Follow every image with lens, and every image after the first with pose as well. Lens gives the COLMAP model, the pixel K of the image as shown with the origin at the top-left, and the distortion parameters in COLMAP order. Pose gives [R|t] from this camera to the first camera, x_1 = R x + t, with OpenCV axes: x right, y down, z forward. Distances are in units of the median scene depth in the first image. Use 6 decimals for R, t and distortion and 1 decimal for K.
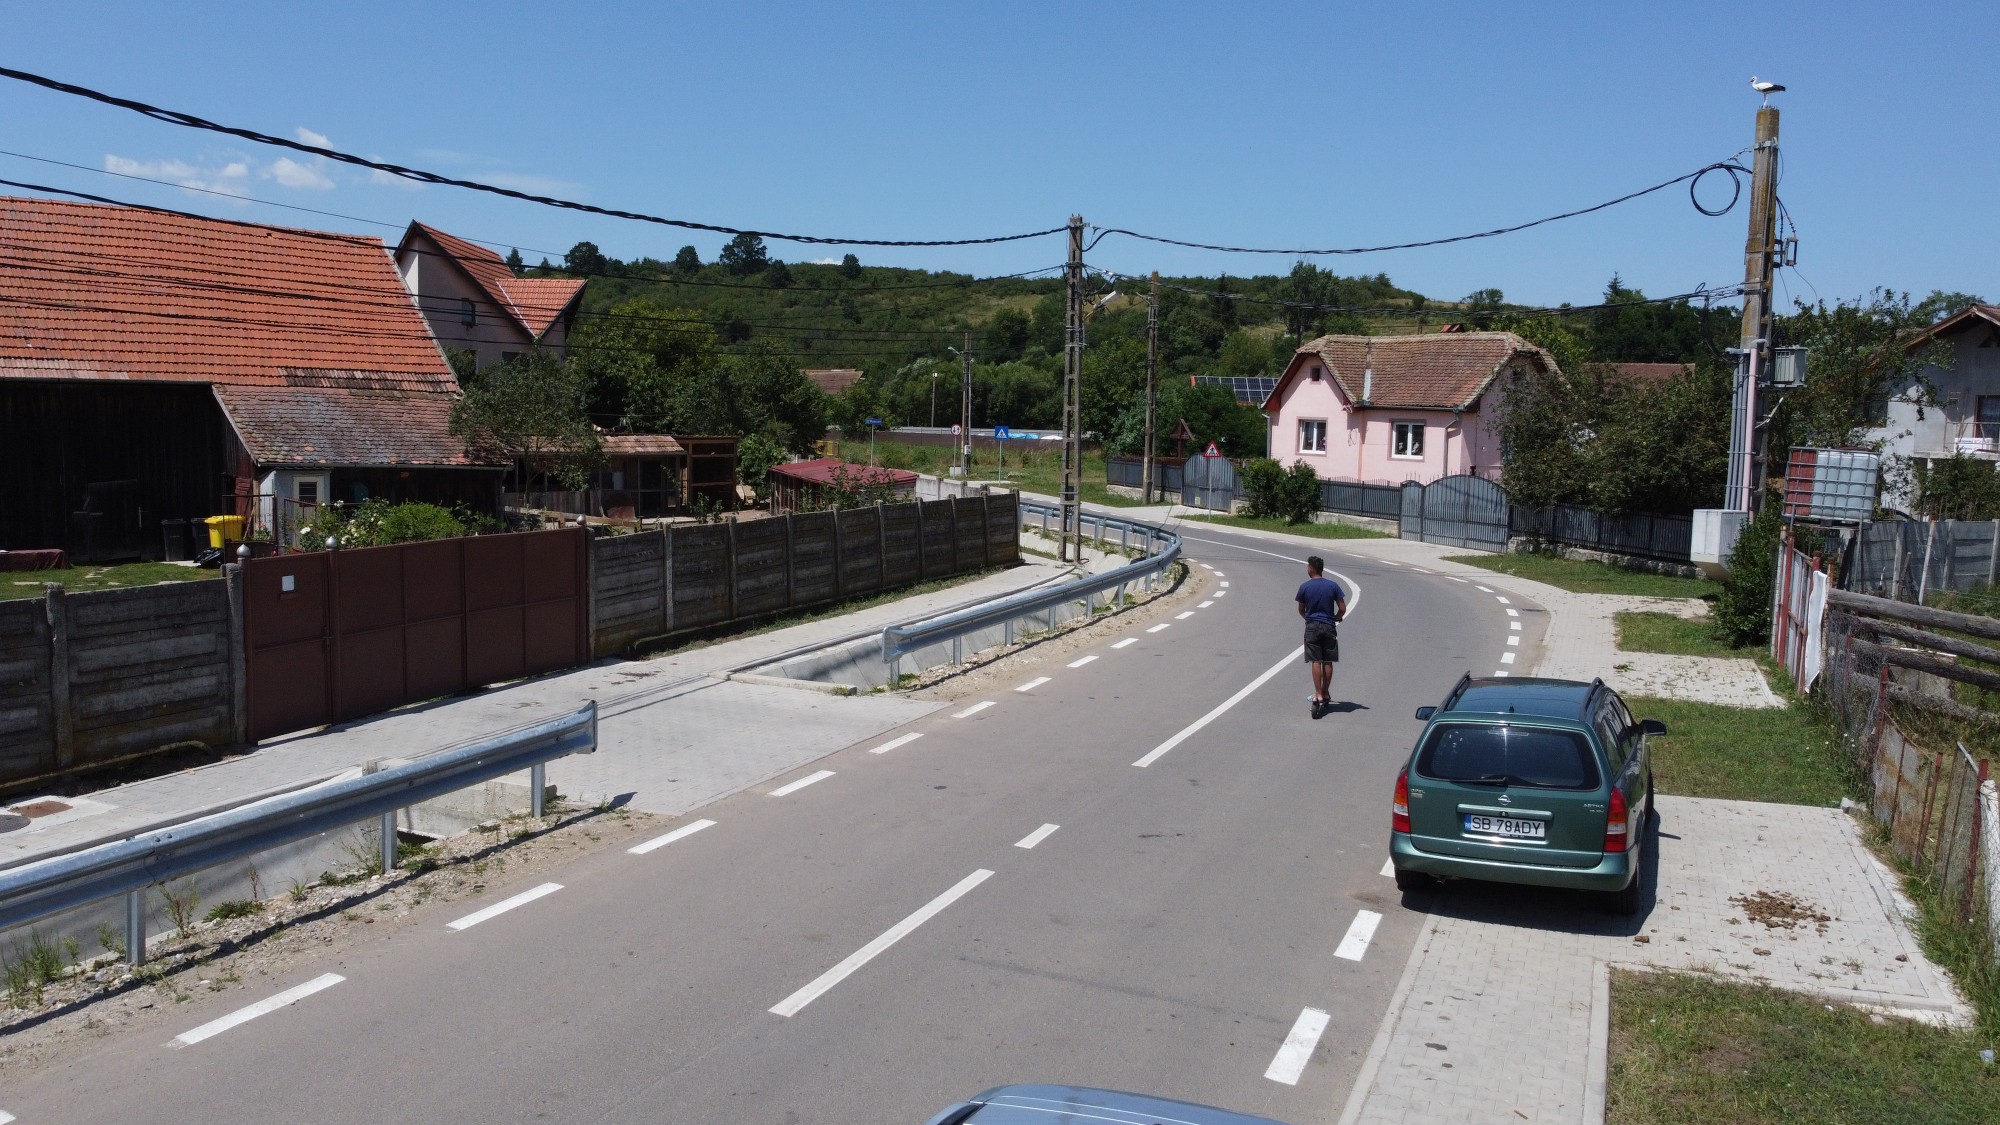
lens RADIAL K [[1550.7, 0, 1000.0], [0, 1550.7, 562.5], [0, 0, 1]] dist [0.006133, 0.000653]
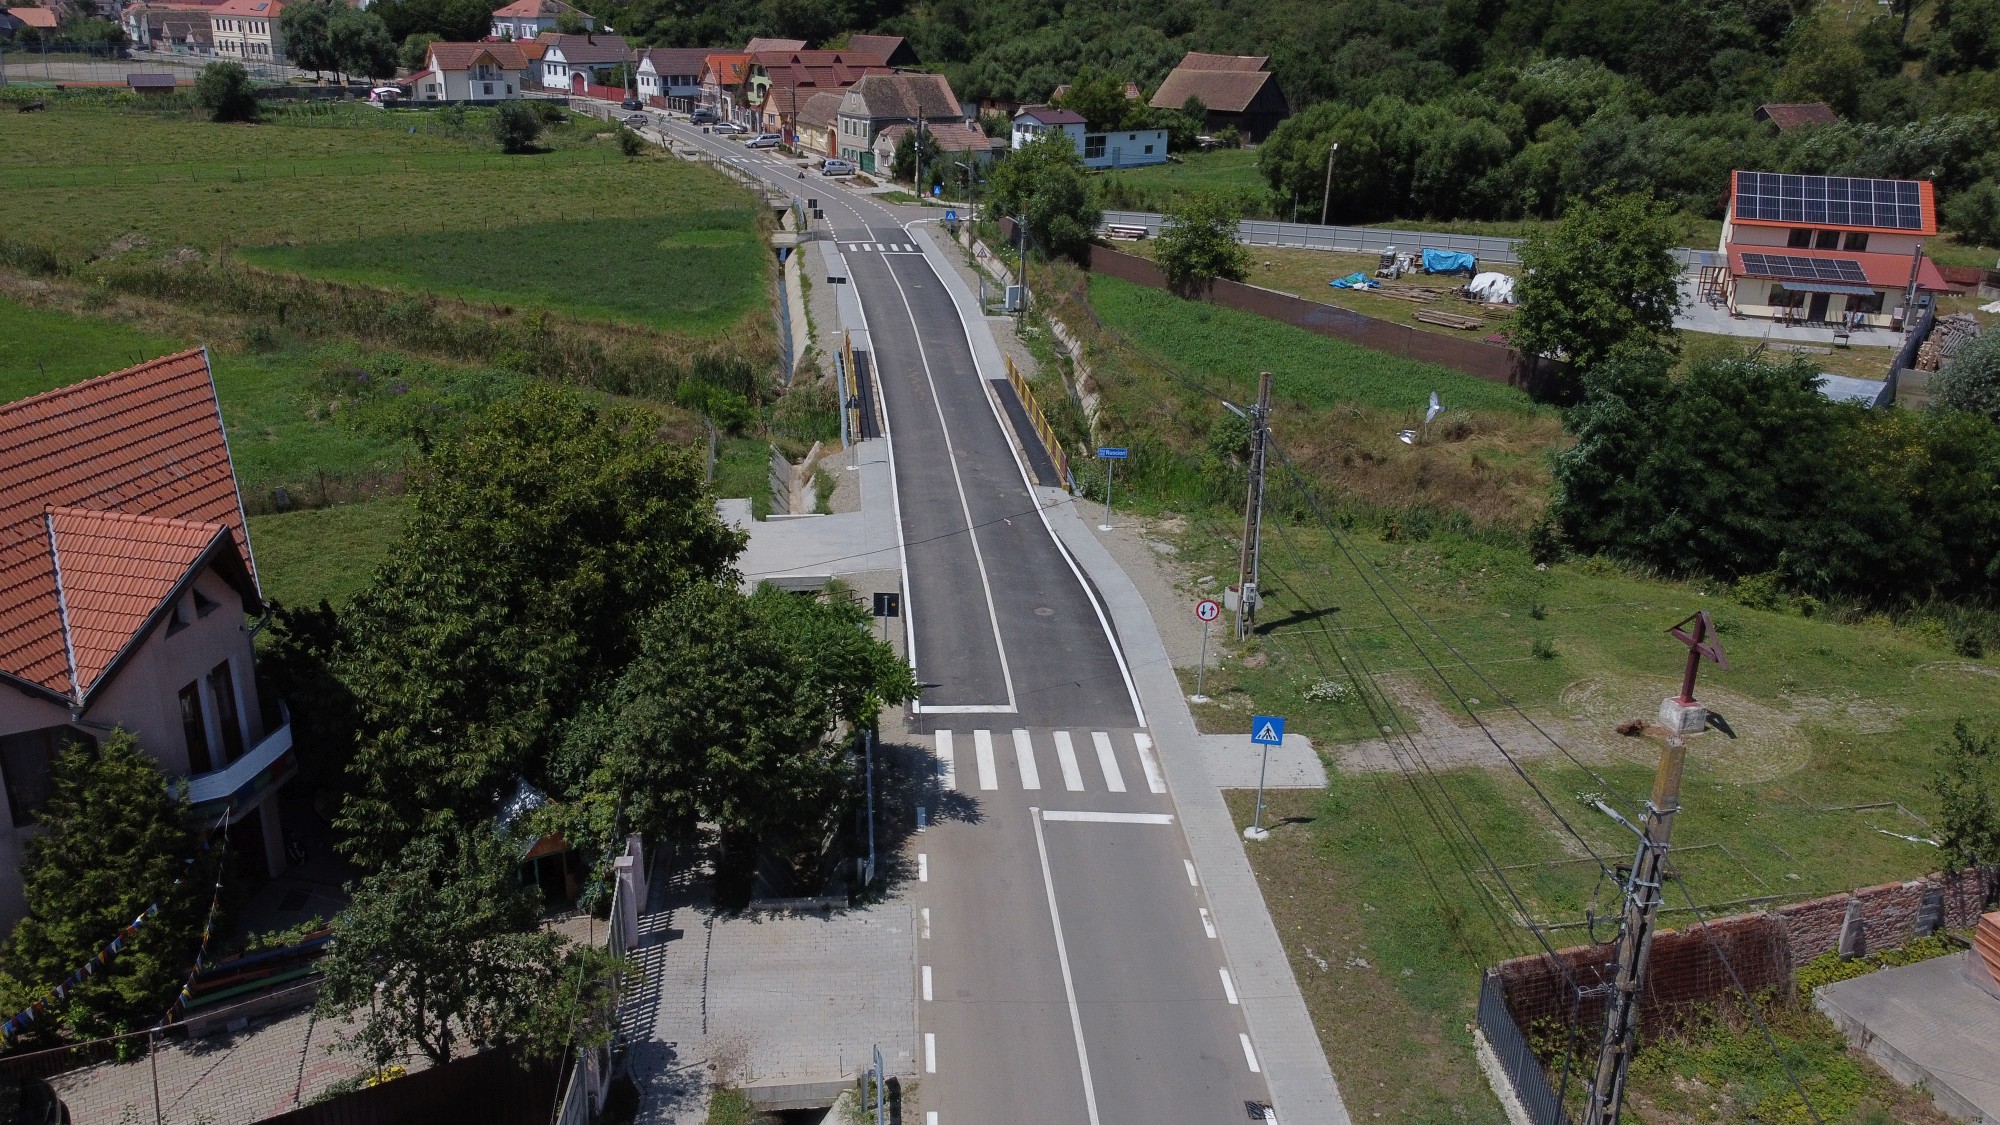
lens RADIAL K [[1516.9, 0, 975.5], [0, 1516.9, 539.2], [0, 0, 1]] dist [0.021862, -0.037174]
pose [[0.952390, 0.107798, -0.285188, 0.017601], [-0.033462, 0.966715, 0.253659, -0.109796], [0.303039, -0.232040, 0.924297, 0.251886]]
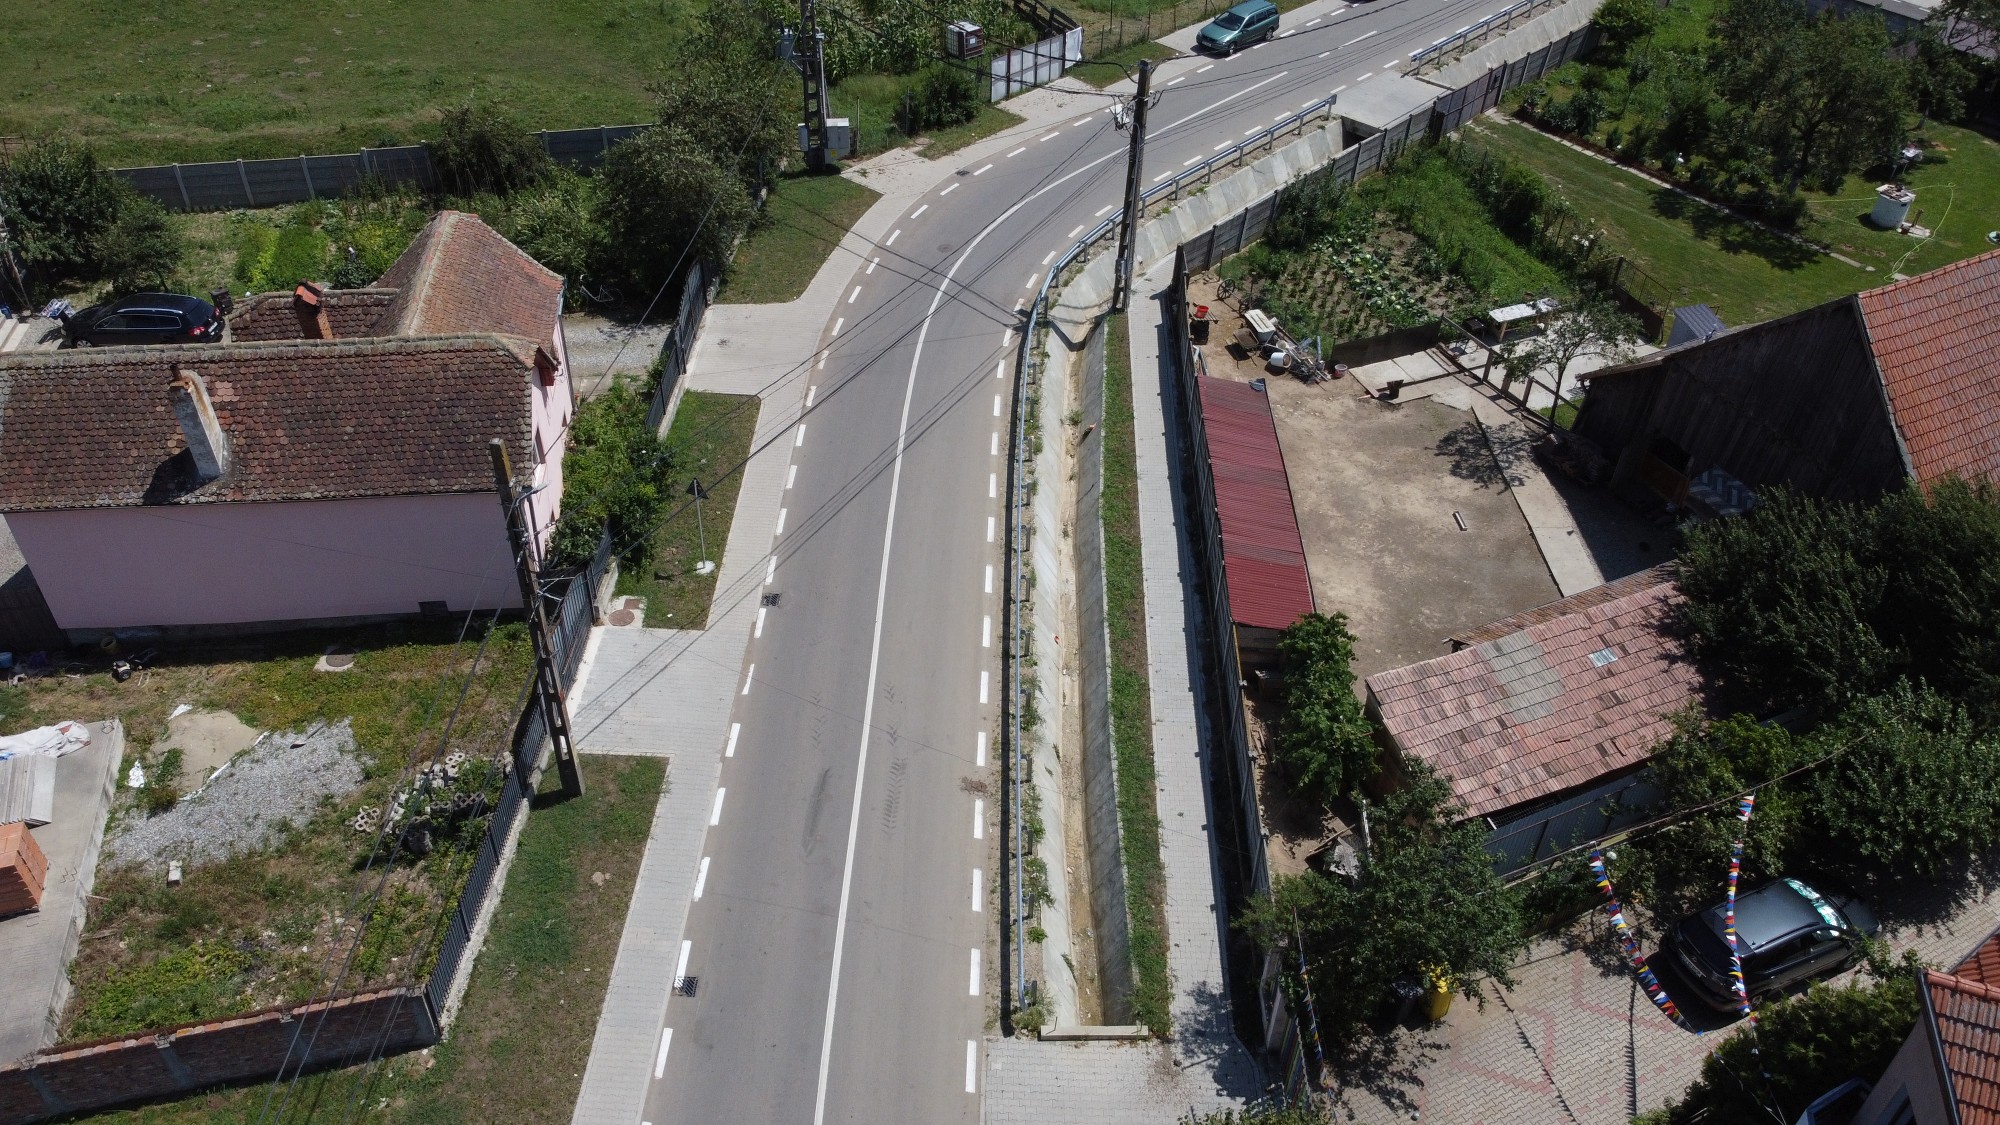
lens RADIAL K [[1491.6, 0, 977.0], [0, 1491.6, 543.5], [0, 0, 1]] dist [0.007434, -0.005342]
pose [[-0.924158, -0.266609, 0.273590, -0.056179], [0.000187, 0.715869, 0.698235, -0.171403], [-0.382011, 0.645331, -0.661526, 0.455007]]
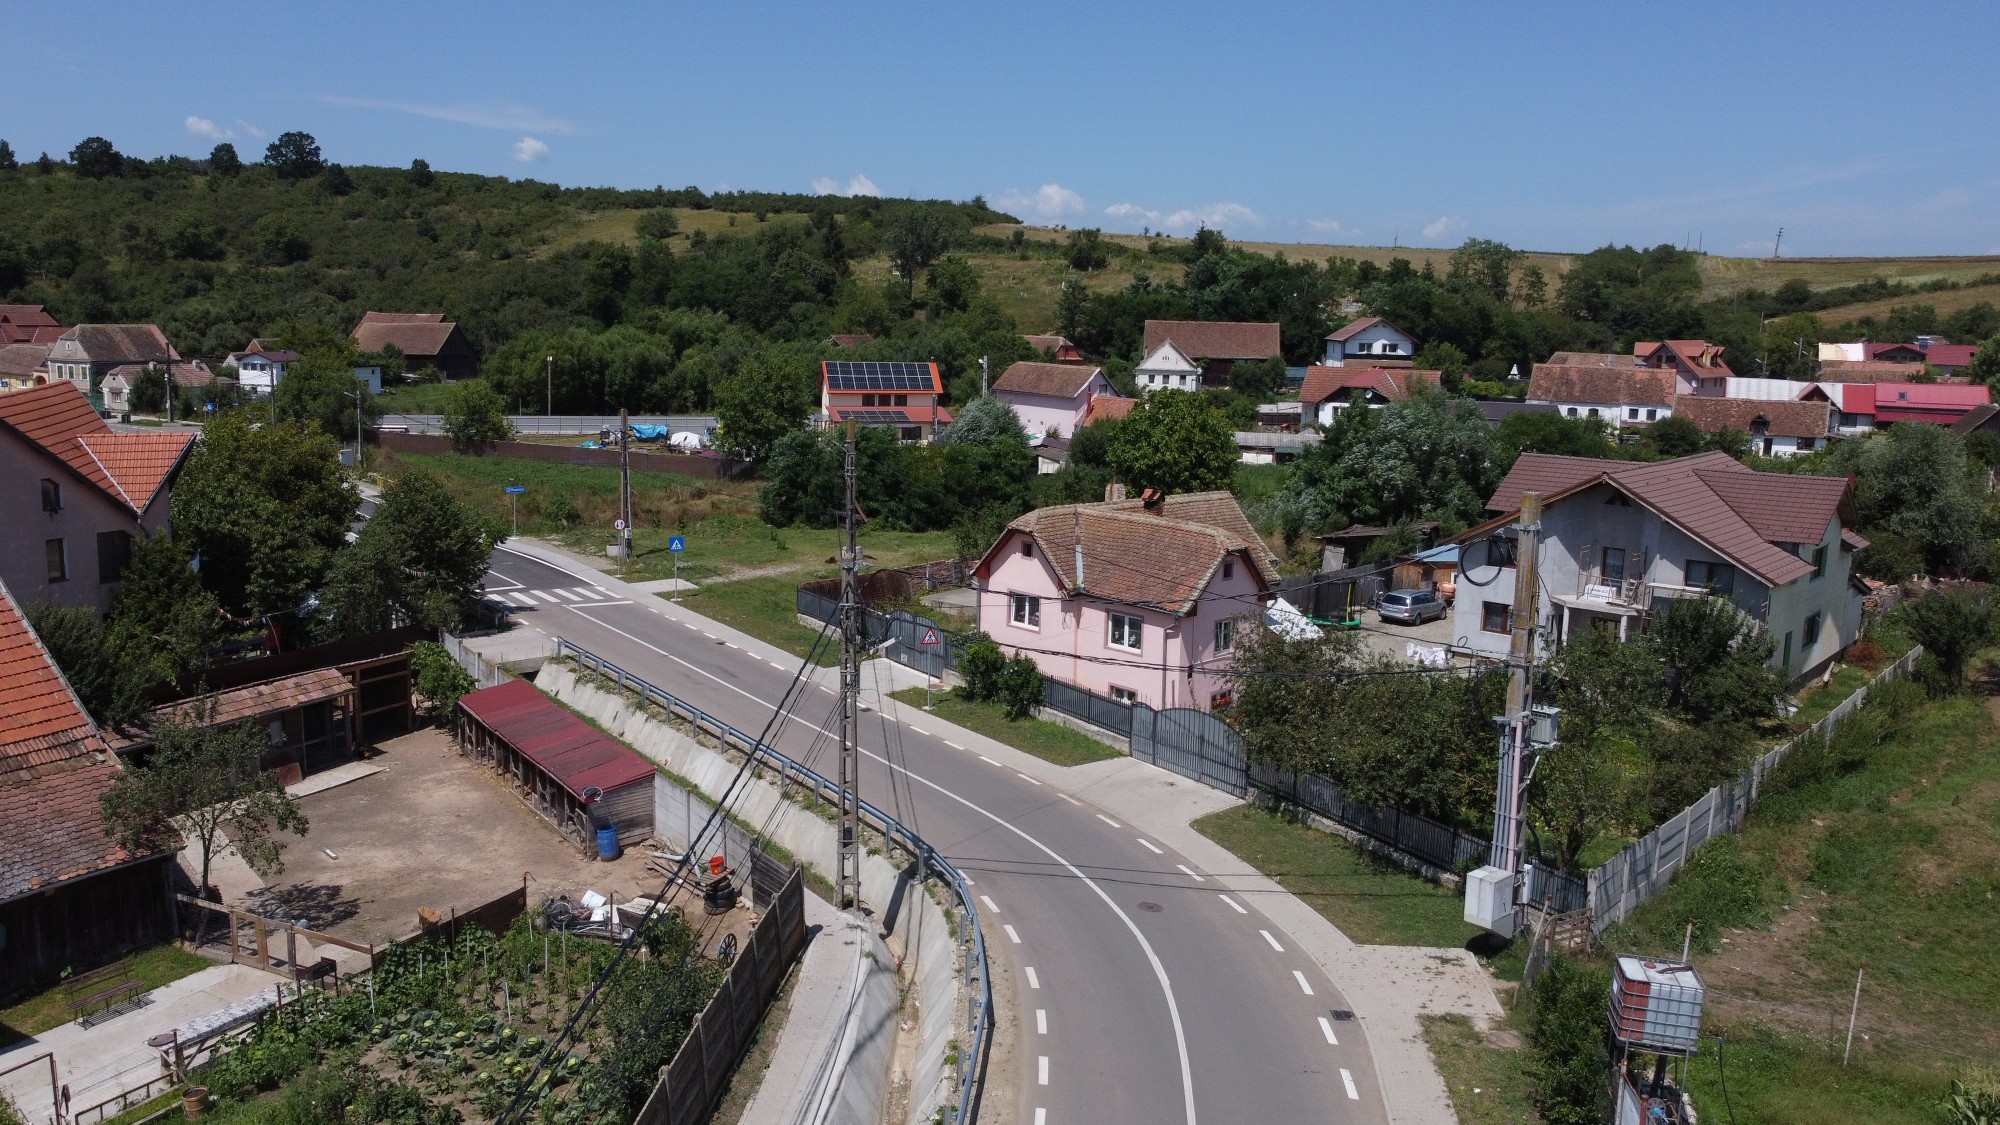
lens RADIAL K [[1535.6, 0, 1000.0], [0, 1535.6, 562.5], [0, 0, 1]] dist [0.022492, -0.006193]
pose [[0.965207, -0.042244, 0.258052, -0.022441], [0.021158, 0.996245, 0.083951, -0.065449], [-0.260629, -0.075570, 0.962477, 0.019172]]
